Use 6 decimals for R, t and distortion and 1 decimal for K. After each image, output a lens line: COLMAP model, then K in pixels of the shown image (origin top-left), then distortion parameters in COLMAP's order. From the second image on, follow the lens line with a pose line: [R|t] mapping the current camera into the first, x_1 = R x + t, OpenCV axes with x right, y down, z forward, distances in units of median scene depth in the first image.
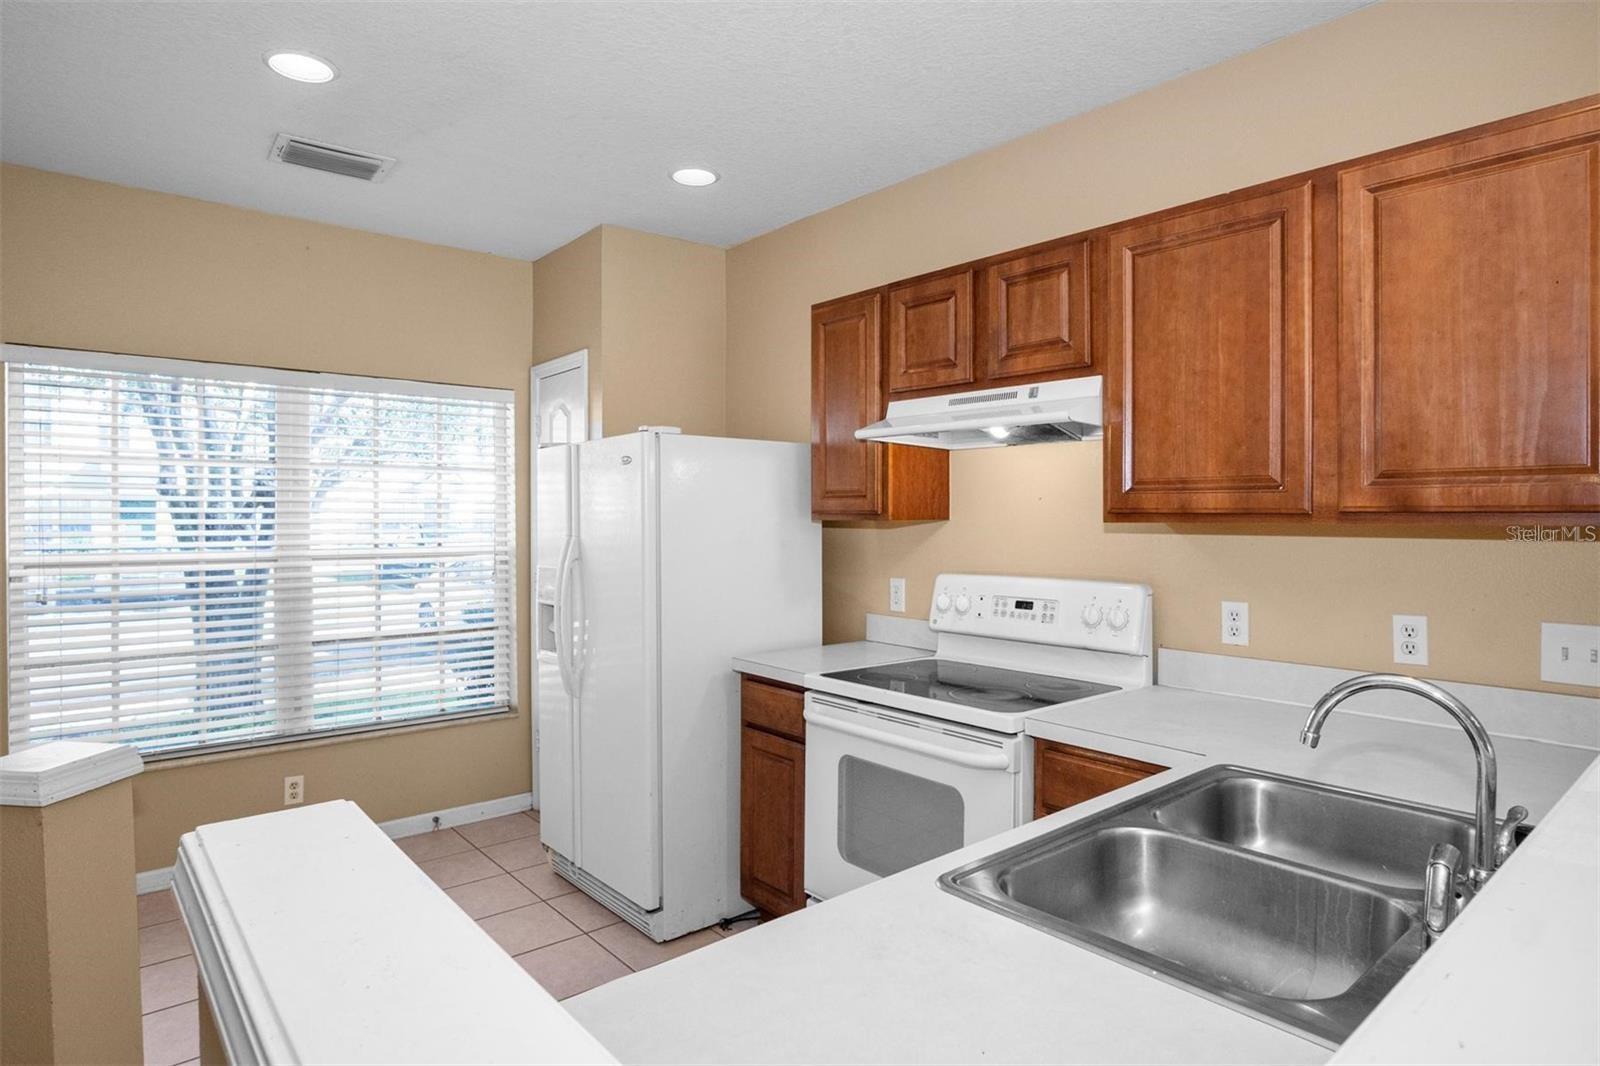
lens RADIAL K [[884.1, 0, 807.0], [0, 884.1, 512.0], [0, 0, 1]] dist [-0.048733, 0.024217]
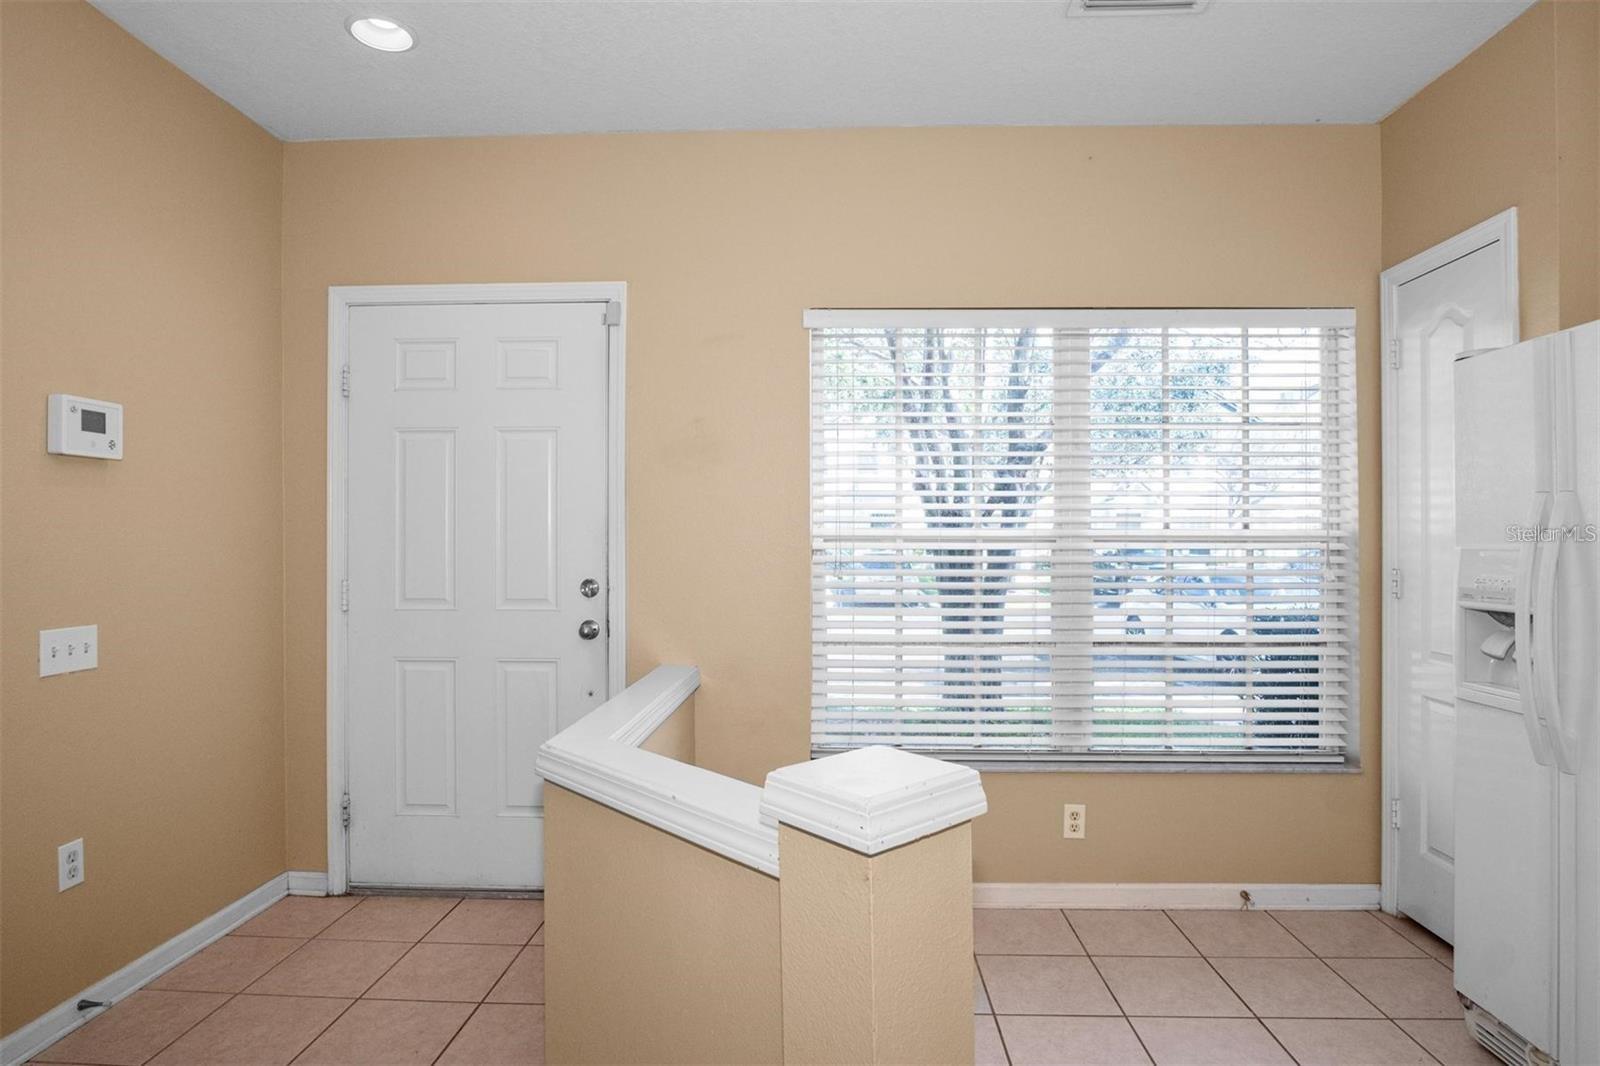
lens RADIAL K [[866.5, 0, 800.0], [0, 866.5, 533.0], [0, 0, 1]] dist [-0.038174, 0.000823]
pose [[0.732970, 0.001123, -0.680260, -0.268179], [0.001202, 0.999995, 0.002946, 0.053736], [0.680260, -0.002977, 0.732965, 0.271928]]
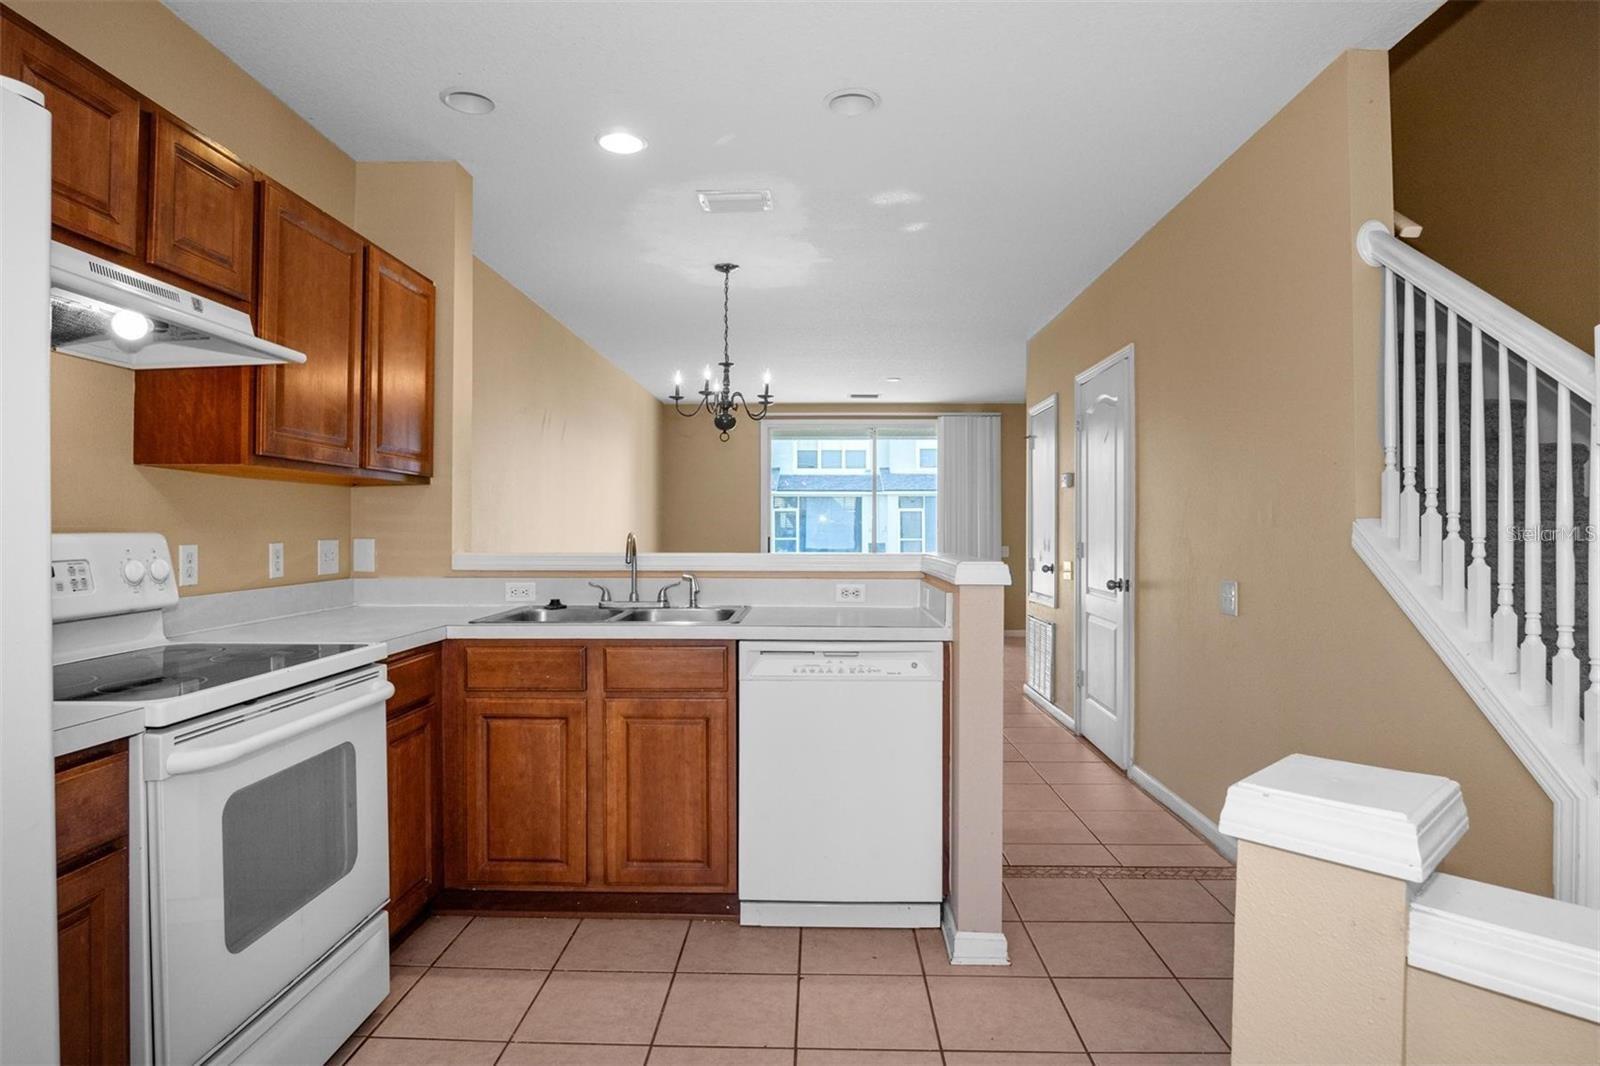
lens RADIAL K [[879.1, 0, 792.1], [0, 879.1, 517.2], [0, 0, 1]] dist [-0.021342, -0.000084]
pose [[-0.745391, 0.008003, 0.666579, -0.567193], [-0.001056, 0.999913, -0.013186, 0.061862], [-0.666627, -0.010533, -0.745317, 0.974915]]
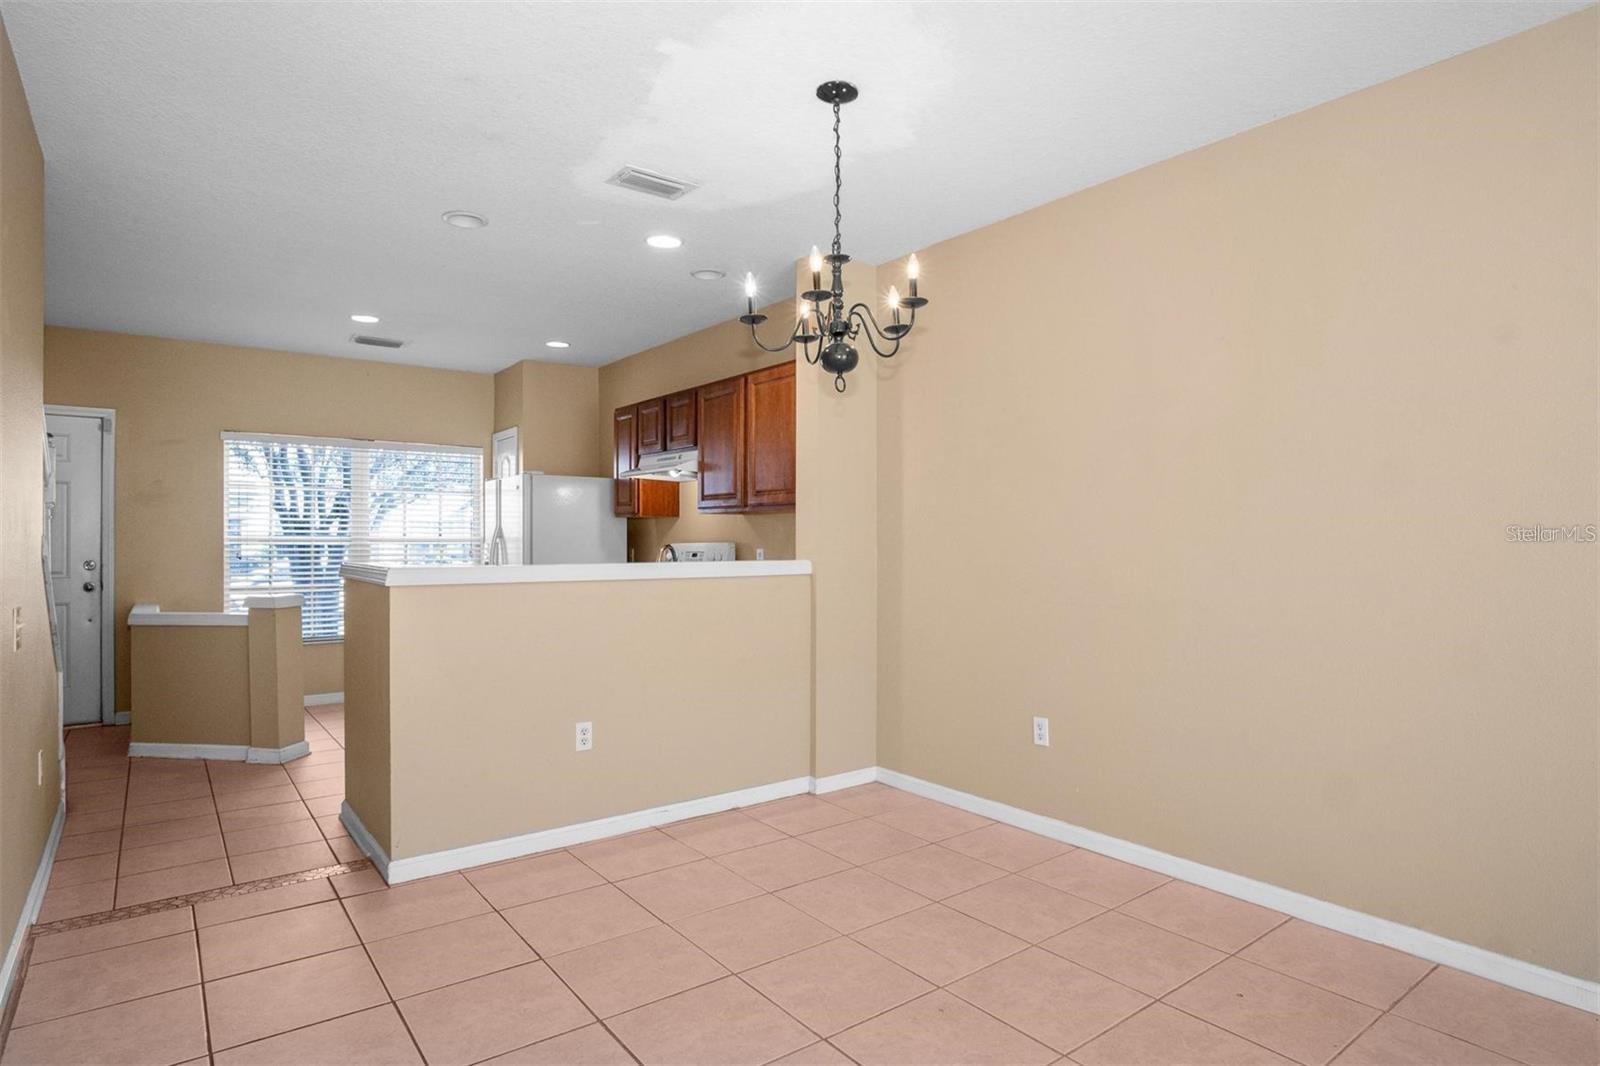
lens RADIAL K [[870.1, 0, 800.0], [0, 870.1, 533.0], [0, 0, 1]] dist [-0.018939, 0.000352]
pose [[0.998416, 0.001184, -0.056249, 0.542617], [-0.001527, 0.999980, -0.006058, 0.057176], [0.056241, 0.006134, 0.998398, -0.950243]]
